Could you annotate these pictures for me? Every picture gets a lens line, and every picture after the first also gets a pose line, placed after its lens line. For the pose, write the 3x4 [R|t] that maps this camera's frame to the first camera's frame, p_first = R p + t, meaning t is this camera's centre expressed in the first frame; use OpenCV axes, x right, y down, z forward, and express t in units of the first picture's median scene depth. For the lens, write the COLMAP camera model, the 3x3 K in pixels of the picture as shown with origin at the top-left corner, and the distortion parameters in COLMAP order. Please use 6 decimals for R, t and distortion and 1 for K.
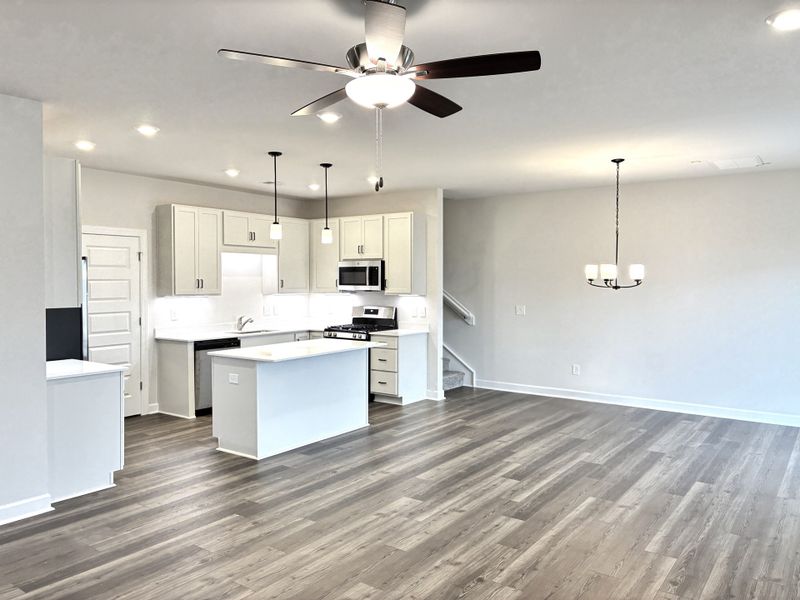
lens RADIAL K [[606.8, 0, 402.2], [0, 606.8, 297.8], [0, 0, 1]] dist [0.054031, -0.070626]
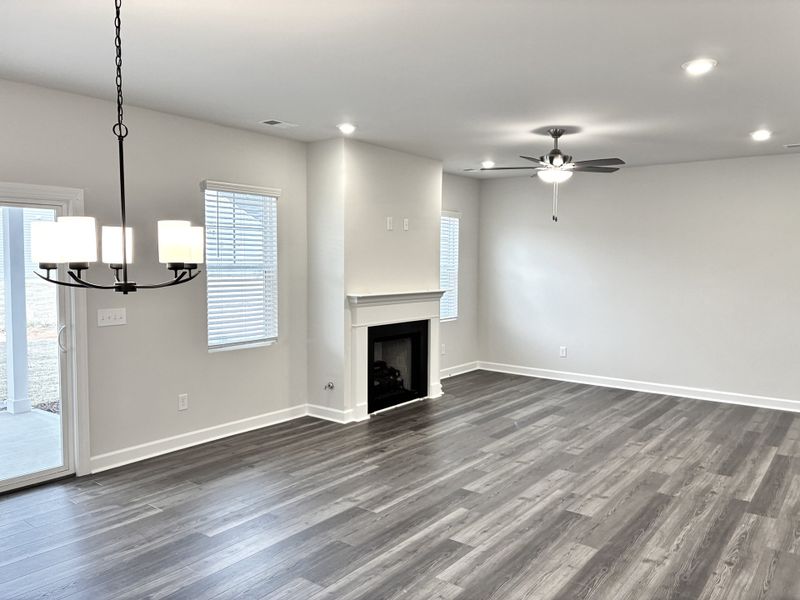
lens RADIAL K [[606.8, 0, 404.9], [0, 606.8, 298.8], [0, 0, 1]] dist [0.054031, -0.070626]
pose [[-0.999638, -0.007747, 0.025783, 0.165269], [-0.005353, 0.995776, 0.091657, -0.039742], [-0.026385, 0.091485, -0.995457, 1.227343]]
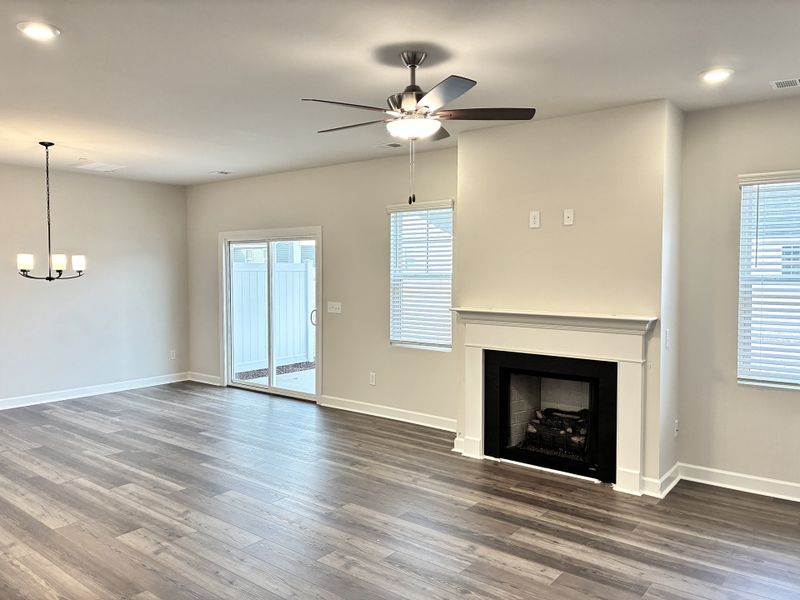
lens RADIAL K [[606.8, 0, 400.3], [0, 606.8, 301.2], [0, 0, 1]] dist [0.054031, -0.070626]
pose [[0.039997, -0.051380, 0.997878, -0.523755], [0.026518, 0.998380, 0.050343, -0.014235], [-0.998848, 0.024448, 0.041295, 0.384219]]
